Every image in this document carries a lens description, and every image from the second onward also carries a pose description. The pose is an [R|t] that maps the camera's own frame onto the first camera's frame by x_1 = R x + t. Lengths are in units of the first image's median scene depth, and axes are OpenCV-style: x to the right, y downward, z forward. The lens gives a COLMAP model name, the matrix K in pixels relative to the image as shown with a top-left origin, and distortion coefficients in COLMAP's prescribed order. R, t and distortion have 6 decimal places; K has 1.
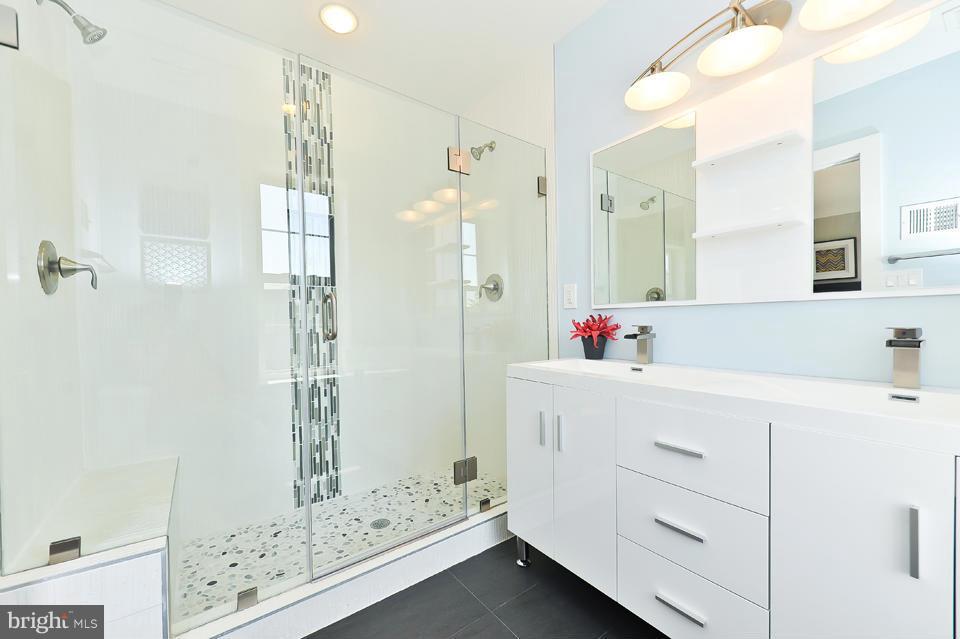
lens RADIAL K [[380.7, 0, 475.1], [0, 380.7, 325.1], [0, 0, 1]] dist [0.009283, -0.000908]
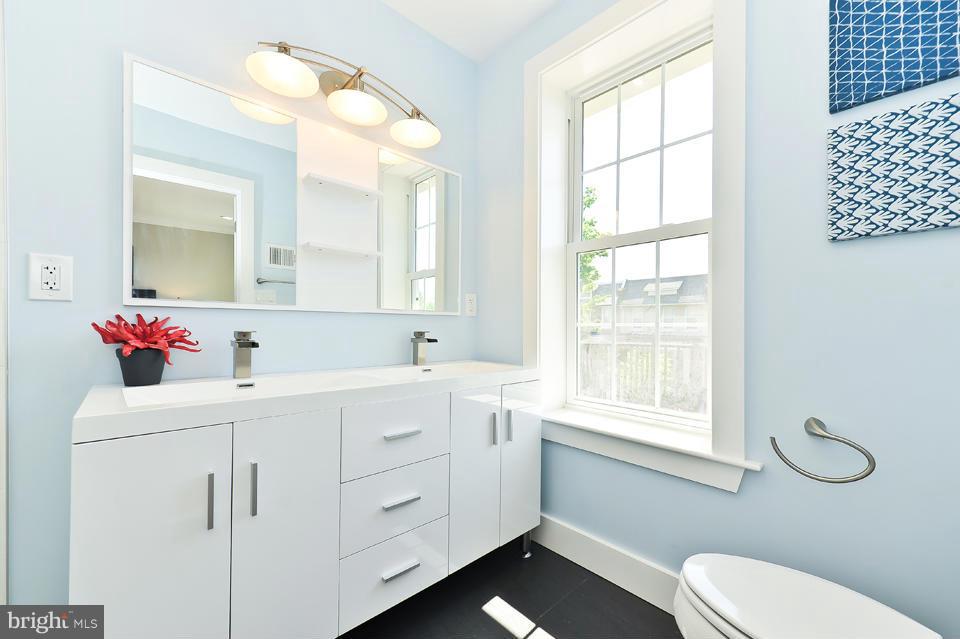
lens RADIAL K [[380.7, 0, 476.3], [0, 380.7, 322.9], [0, 0, 1]] dist [0.009283, -0.000908]
pose [[-0.115708, 0.016028, 0.993154, -0.384483], [0.003163, 0.999871, -0.015768, -0.002174], [-0.993278, 0.001316, -0.115744, 0.518564]]
